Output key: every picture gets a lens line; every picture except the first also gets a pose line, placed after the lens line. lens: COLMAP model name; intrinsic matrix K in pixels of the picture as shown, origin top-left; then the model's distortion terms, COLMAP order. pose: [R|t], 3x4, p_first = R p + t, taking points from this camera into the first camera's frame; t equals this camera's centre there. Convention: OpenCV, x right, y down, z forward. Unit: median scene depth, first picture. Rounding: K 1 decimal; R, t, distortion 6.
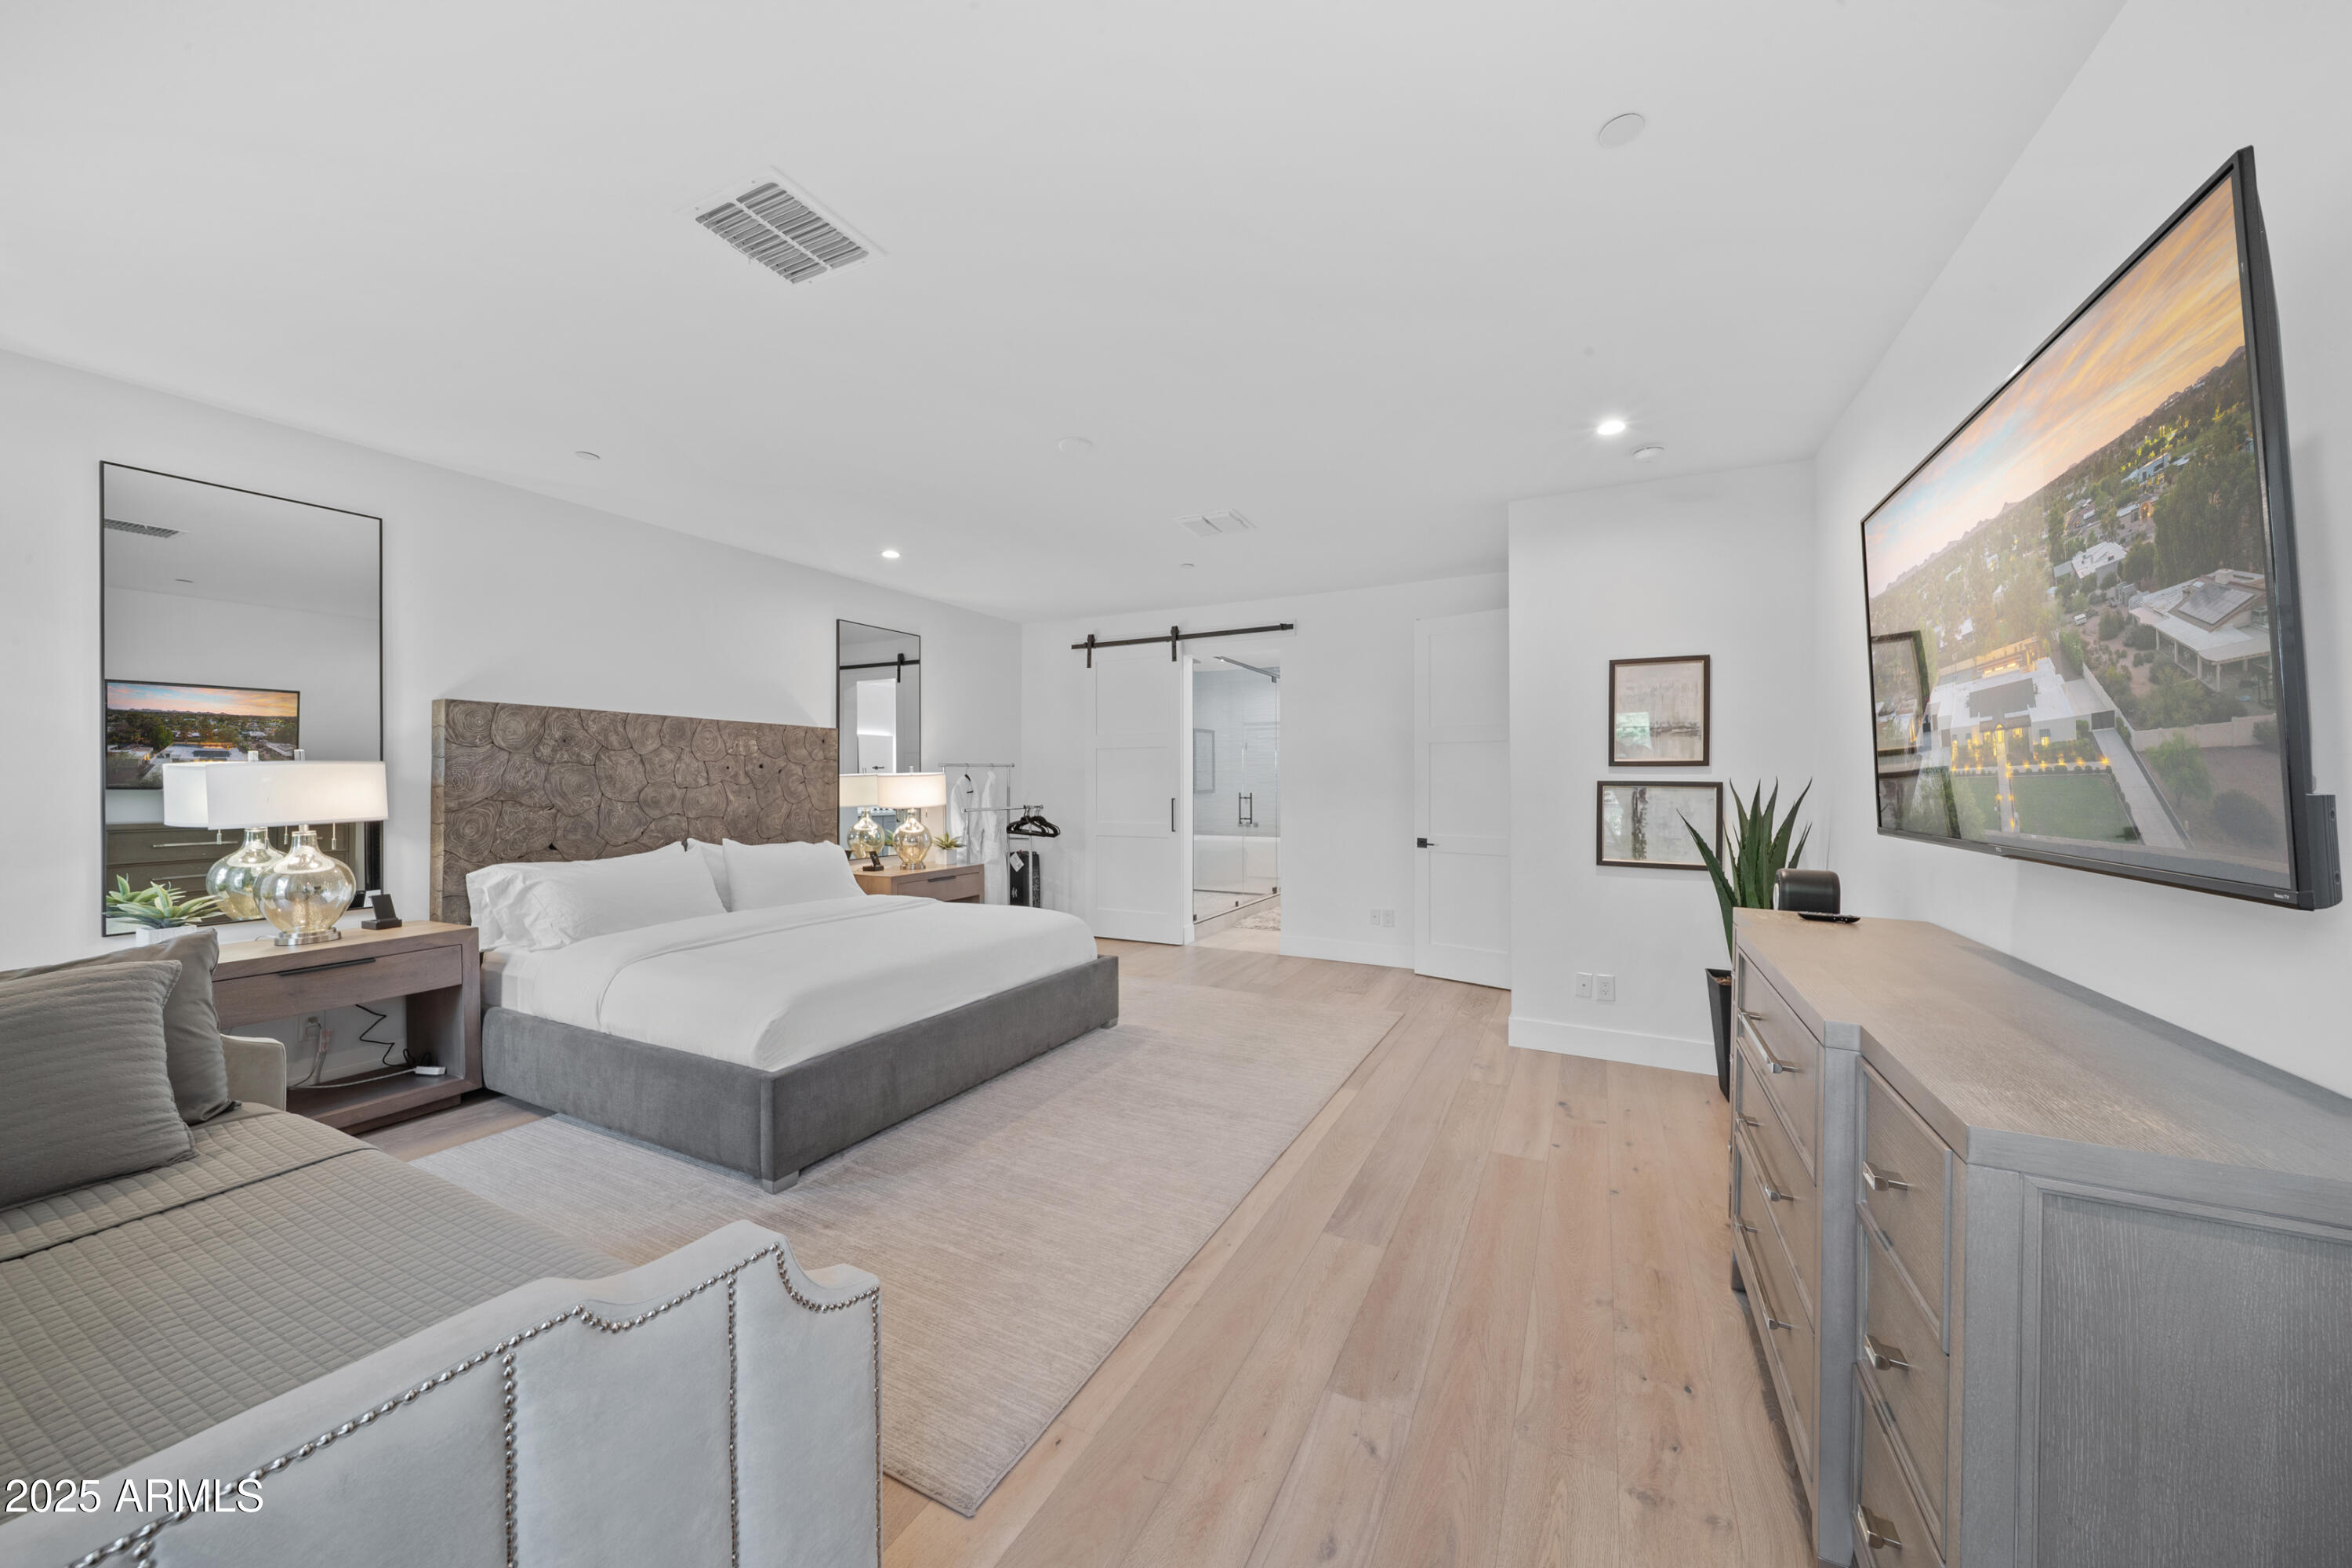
lens RADIAL K [[828.2, 0, 1181.9], [0, 828.2, 781.5], [0, 0, 1]] dist [0.001796, -0.001480]
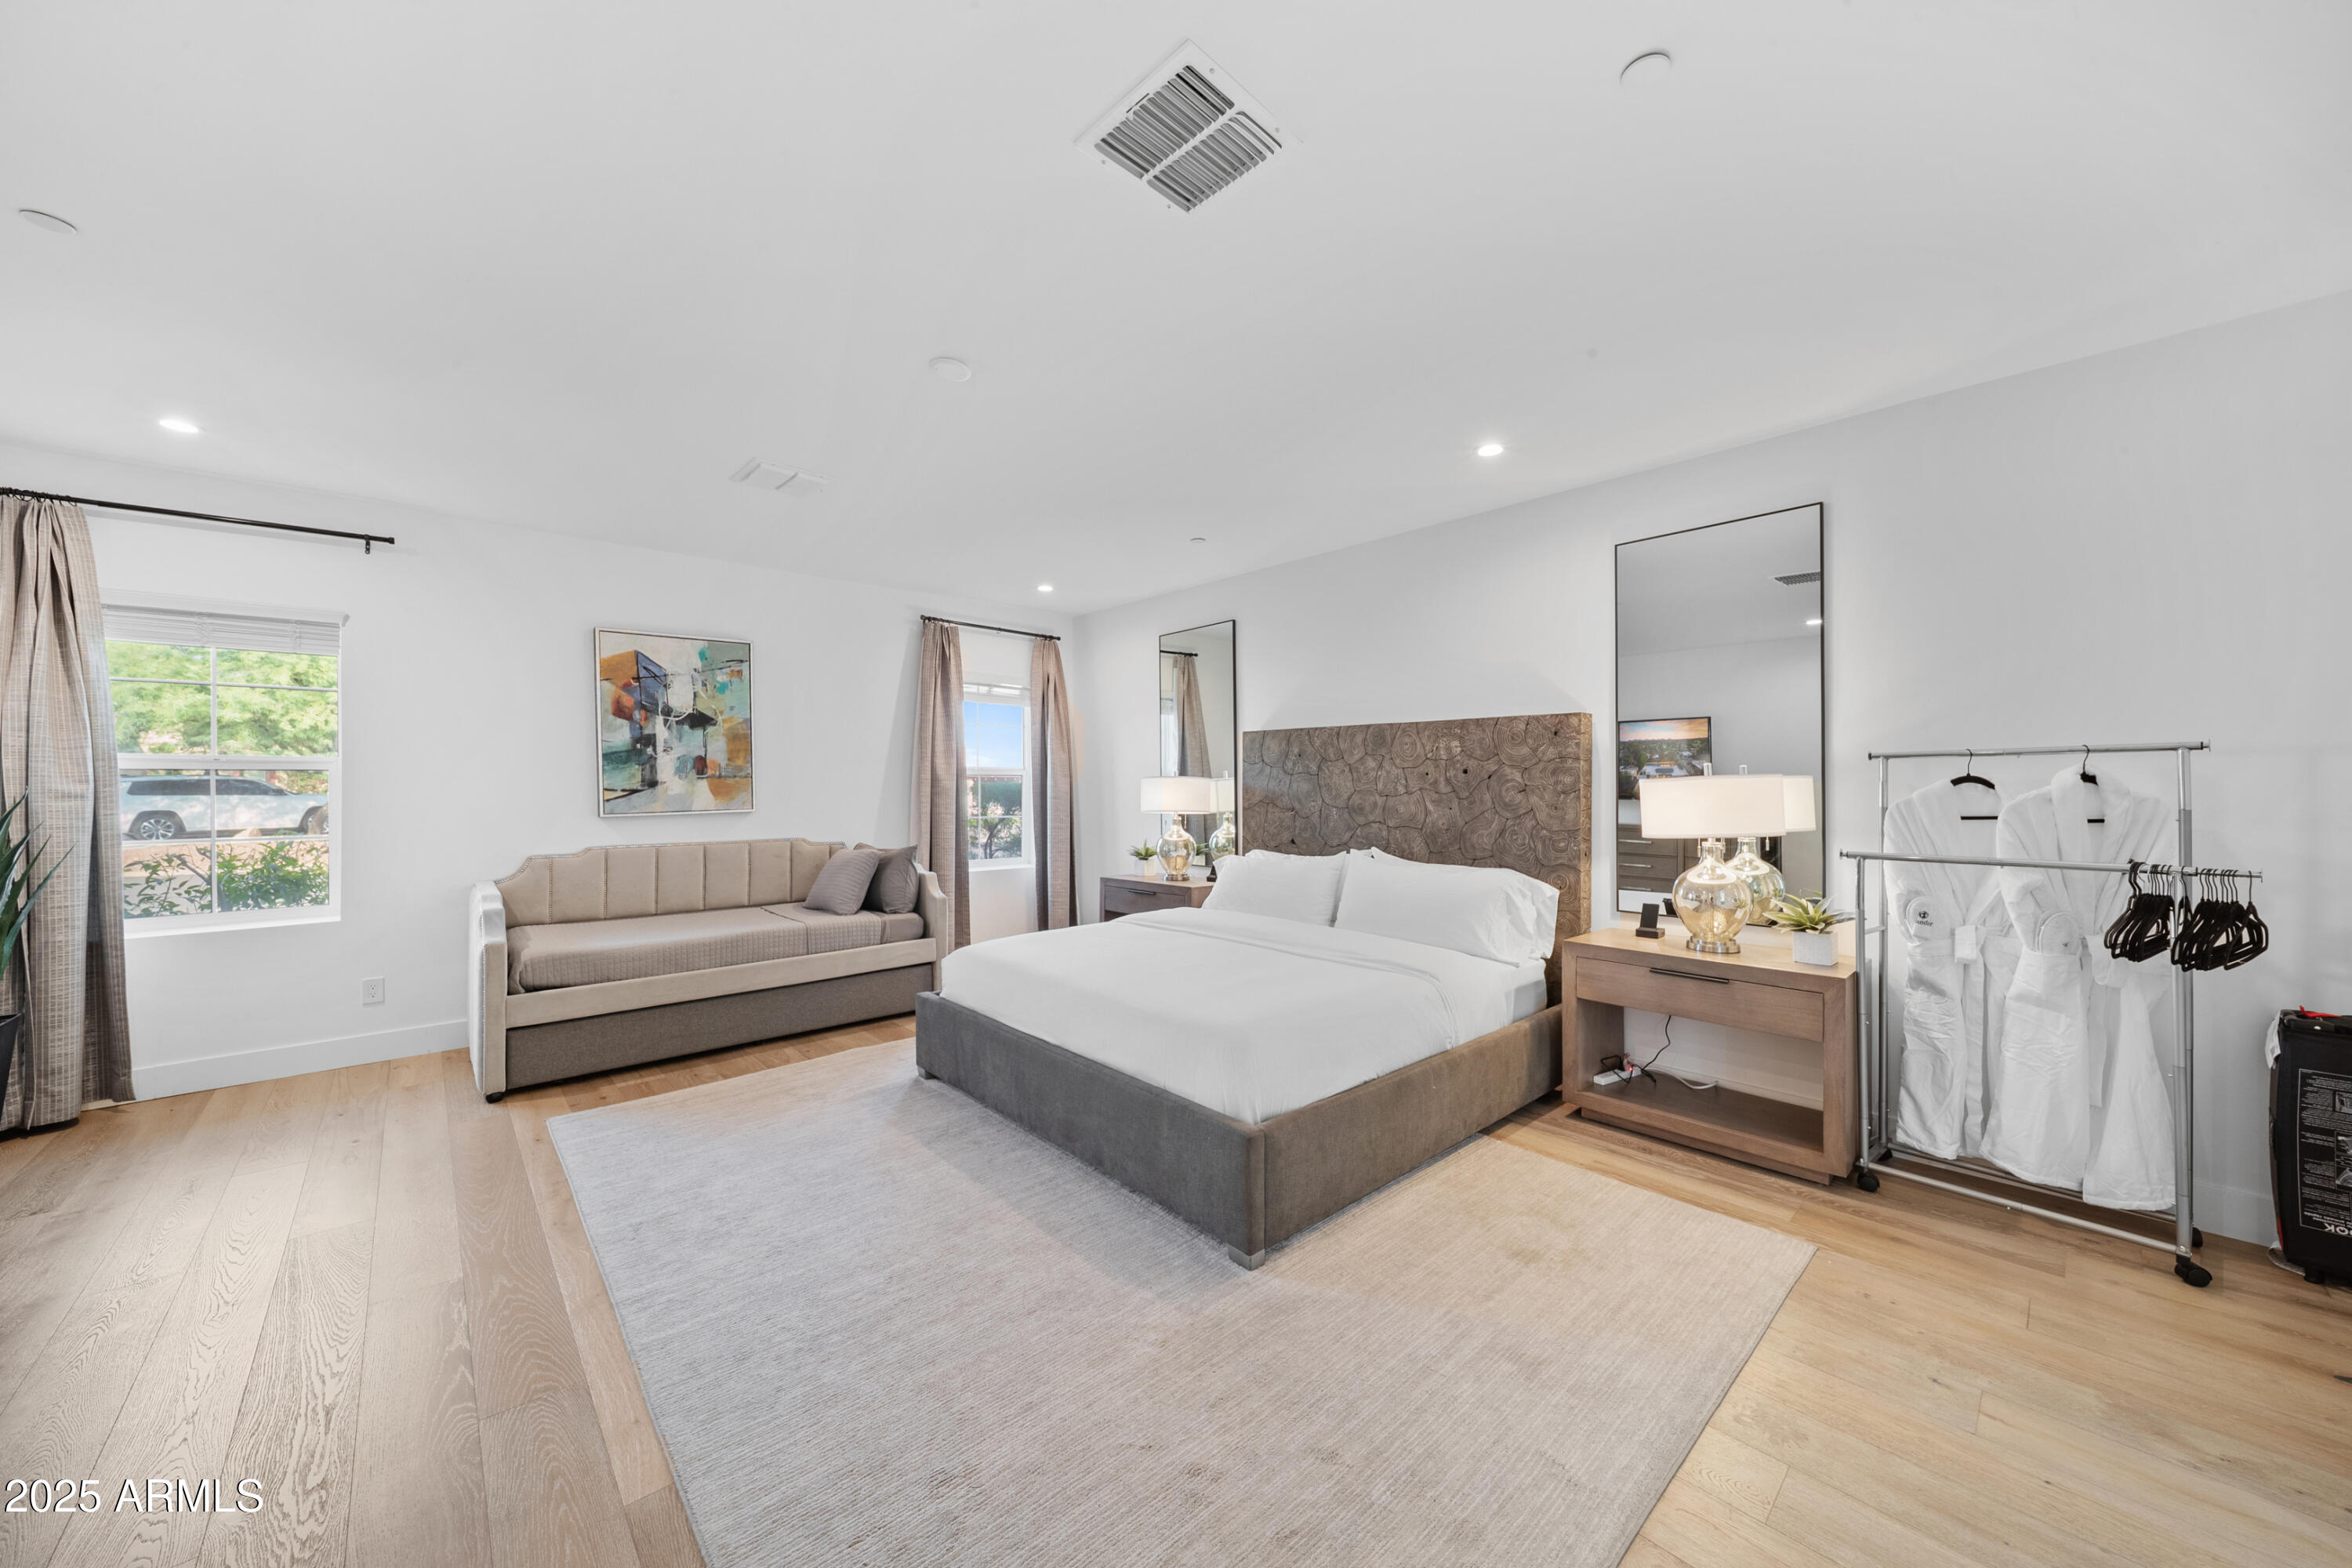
lens RADIAL K [[828.2, 0, 1183.1], [0, 828.2, 786.5], [0, 0, 1]] dist [0.001796, -0.001480]
pose [[-0.346401, -0.008067, -0.938052, 0.402900], [-0.007930, 0.999952, -0.005671, 0.004159], [0.938053, 0.005474, -0.346448, 1.117673]]
